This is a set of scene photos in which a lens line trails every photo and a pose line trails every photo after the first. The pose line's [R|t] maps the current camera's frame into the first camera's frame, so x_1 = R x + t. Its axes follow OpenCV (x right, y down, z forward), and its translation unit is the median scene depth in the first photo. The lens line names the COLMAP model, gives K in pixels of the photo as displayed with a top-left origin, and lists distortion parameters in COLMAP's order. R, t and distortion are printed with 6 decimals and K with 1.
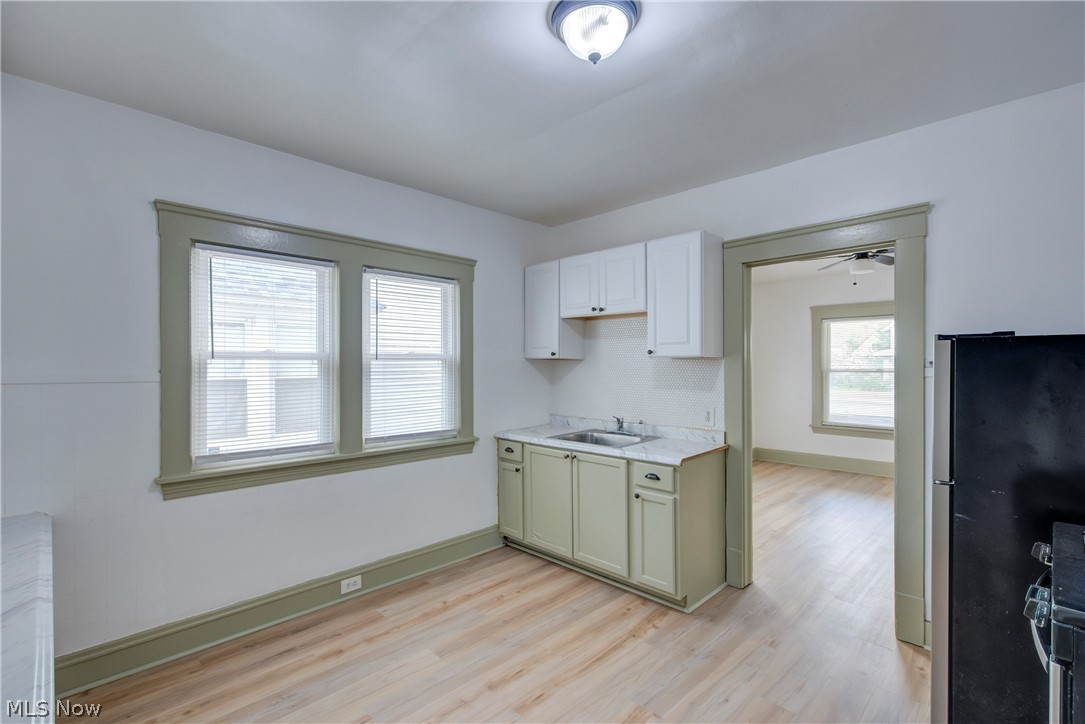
lens RADIAL K [[504.3, 0, 542.5], [0, 504.3, 364.8], [0, 0, 1]] dist [0.004811, 0.000295]
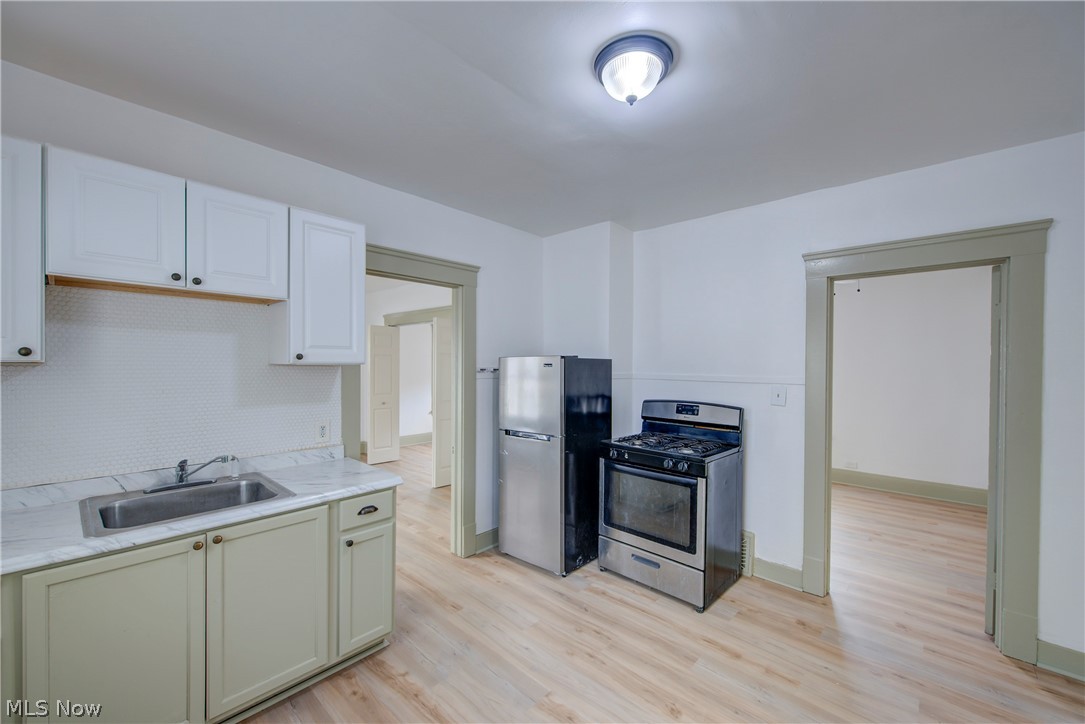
lens RADIAL K [[435.2, 0, 539.9], [0, 435.2, 368.5], [0, 0, 1]] dist [0.004201, -0.001173]
pose [[-0.055932, -0.006626, 0.998413, -0.475231], [-0.004226, 0.999971, 0.006399, -0.013998], [-0.998426, -0.003862, -0.055958, 0.714700]]
